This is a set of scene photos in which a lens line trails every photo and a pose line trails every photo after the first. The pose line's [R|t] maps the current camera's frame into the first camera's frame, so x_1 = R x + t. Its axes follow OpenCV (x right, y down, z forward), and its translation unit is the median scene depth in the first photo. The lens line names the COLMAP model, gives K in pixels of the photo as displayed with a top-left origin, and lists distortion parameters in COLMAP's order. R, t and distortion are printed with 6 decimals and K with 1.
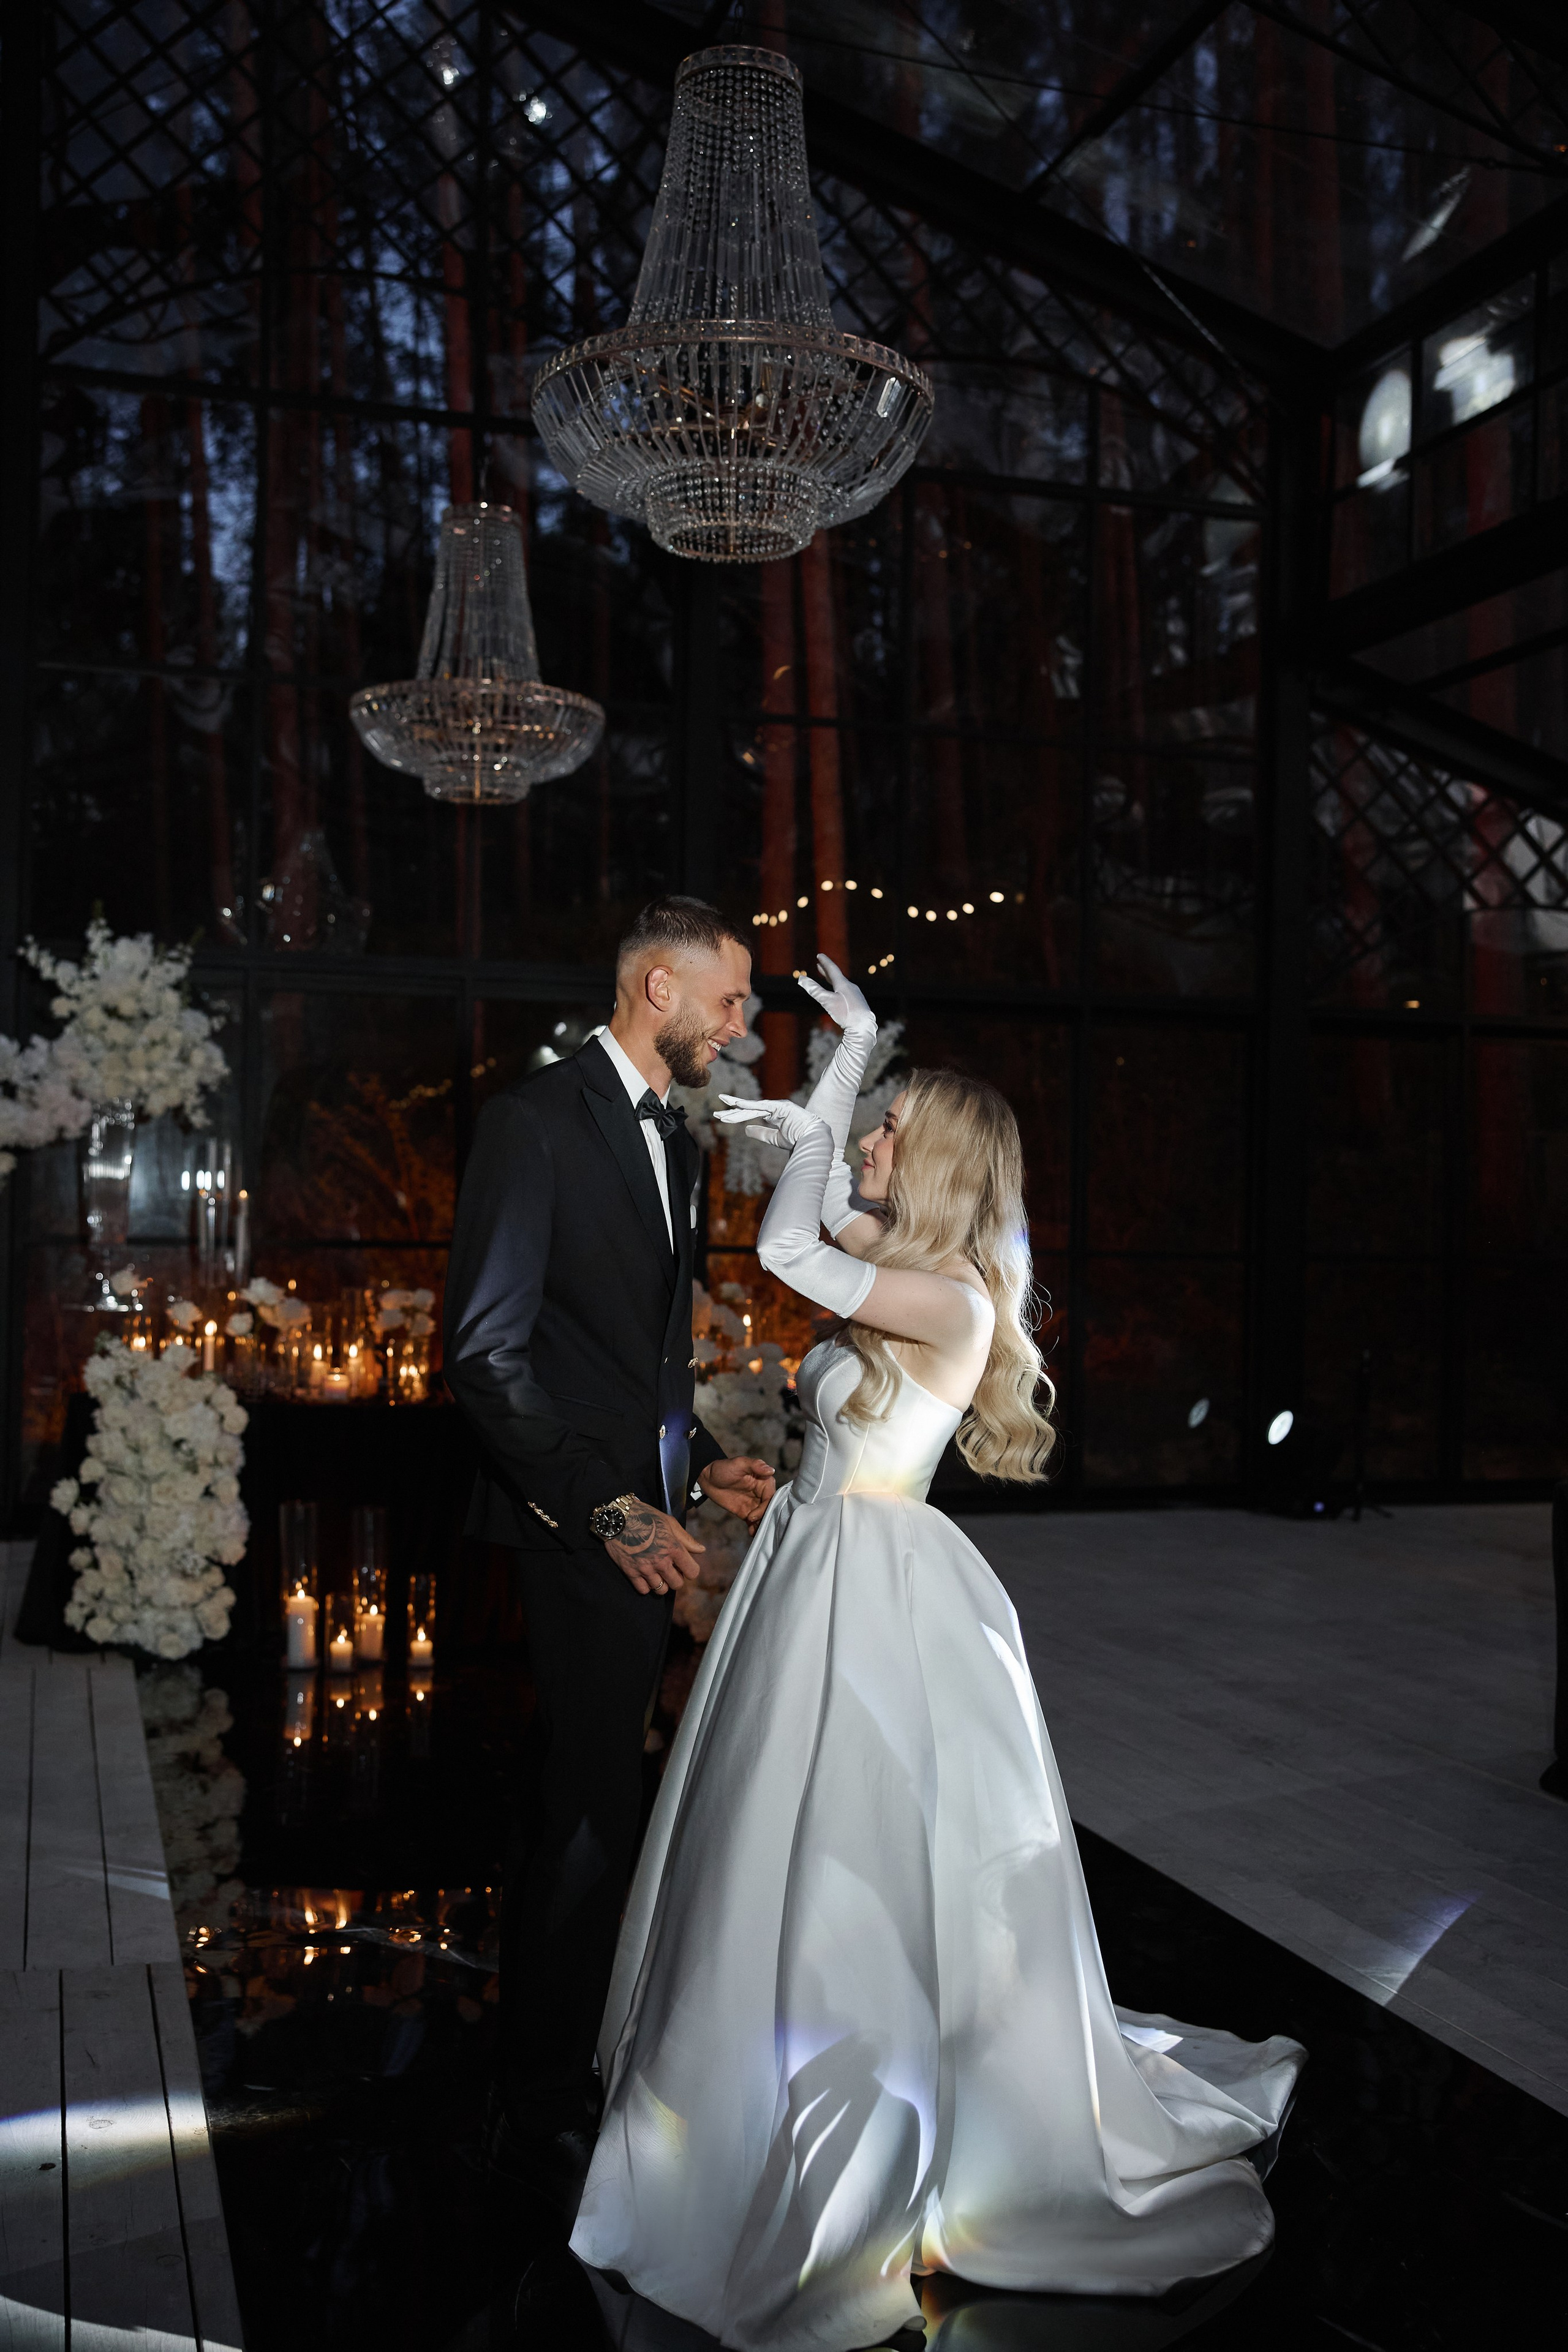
lens RADIAL K [[2417.4, 0, 784.0], [0, 2417.4, 1176.0], [0, 0, 1]] dist [-0.056259, 0.239331]
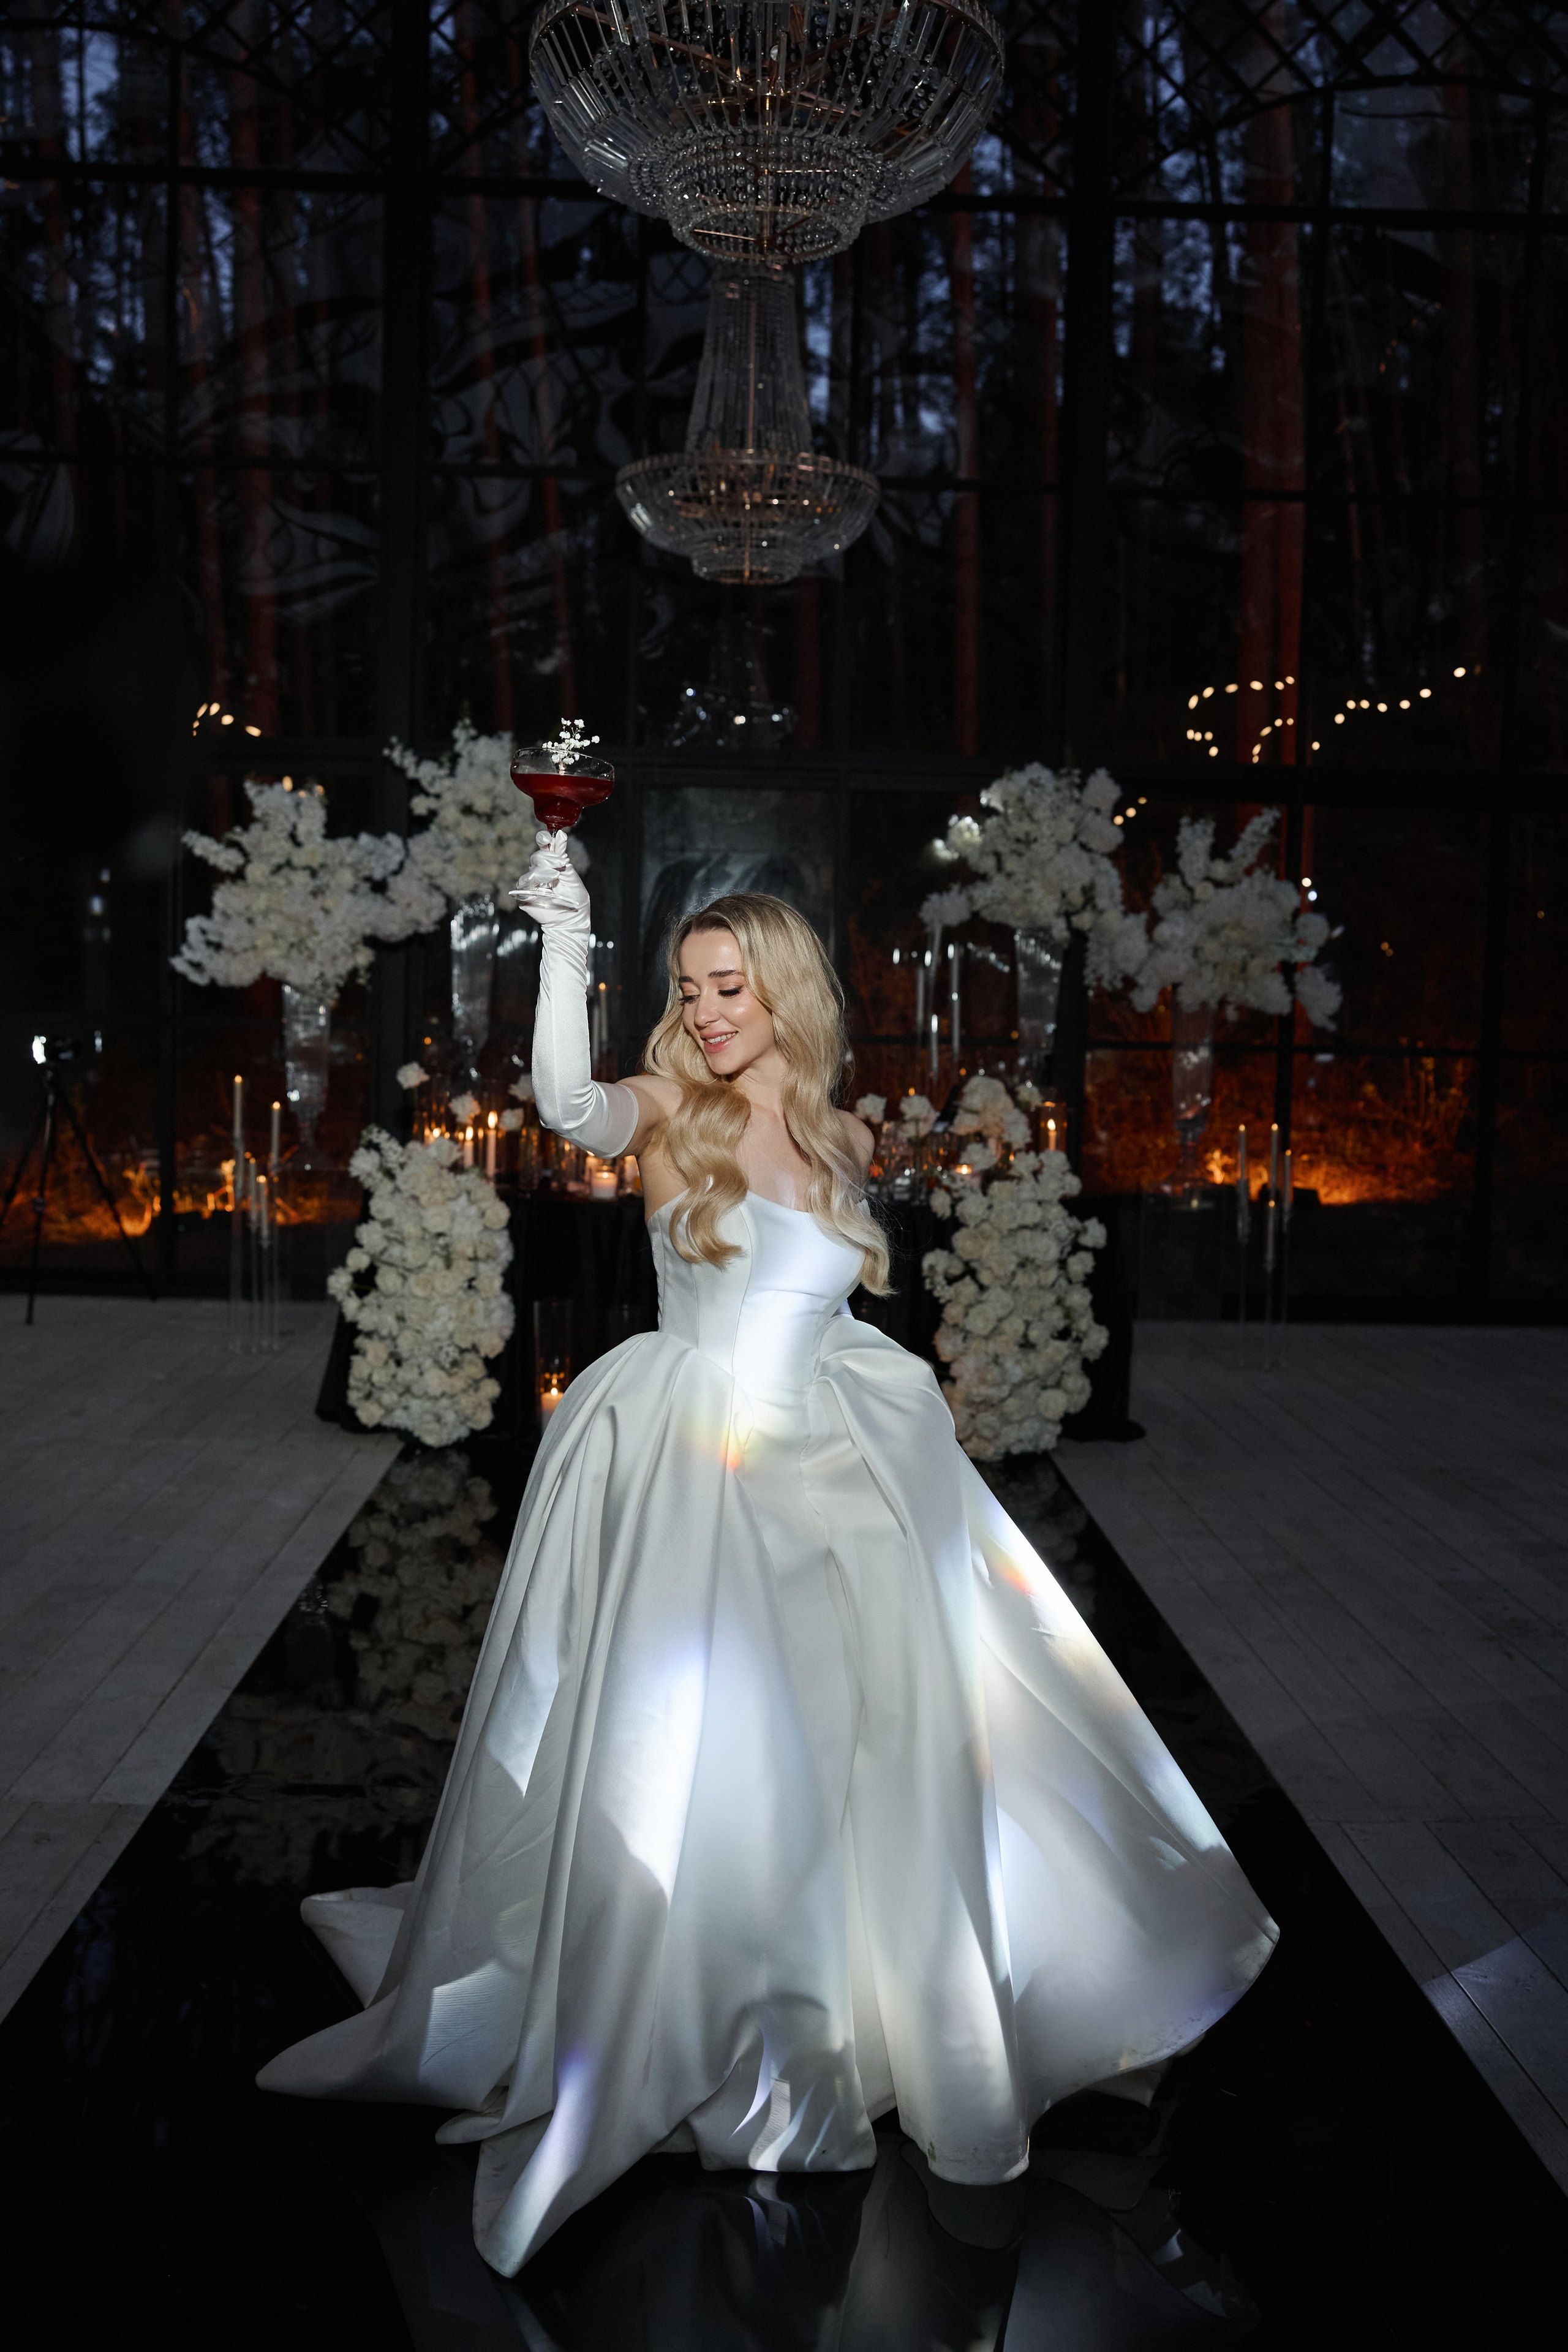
lens RADIAL K [[2204.6, 0, 747.4], [0, 2204.6, 1159.4], [0, 0, 1]] dist [-0.072301, 0.137548]
pose [[0.961594, 0.028238, -0.273018, 0.117698], [-0.003444, 0.995857, 0.090870, -0.005664], [0.274453, -0.086439, 0.957708, 0.143551]]
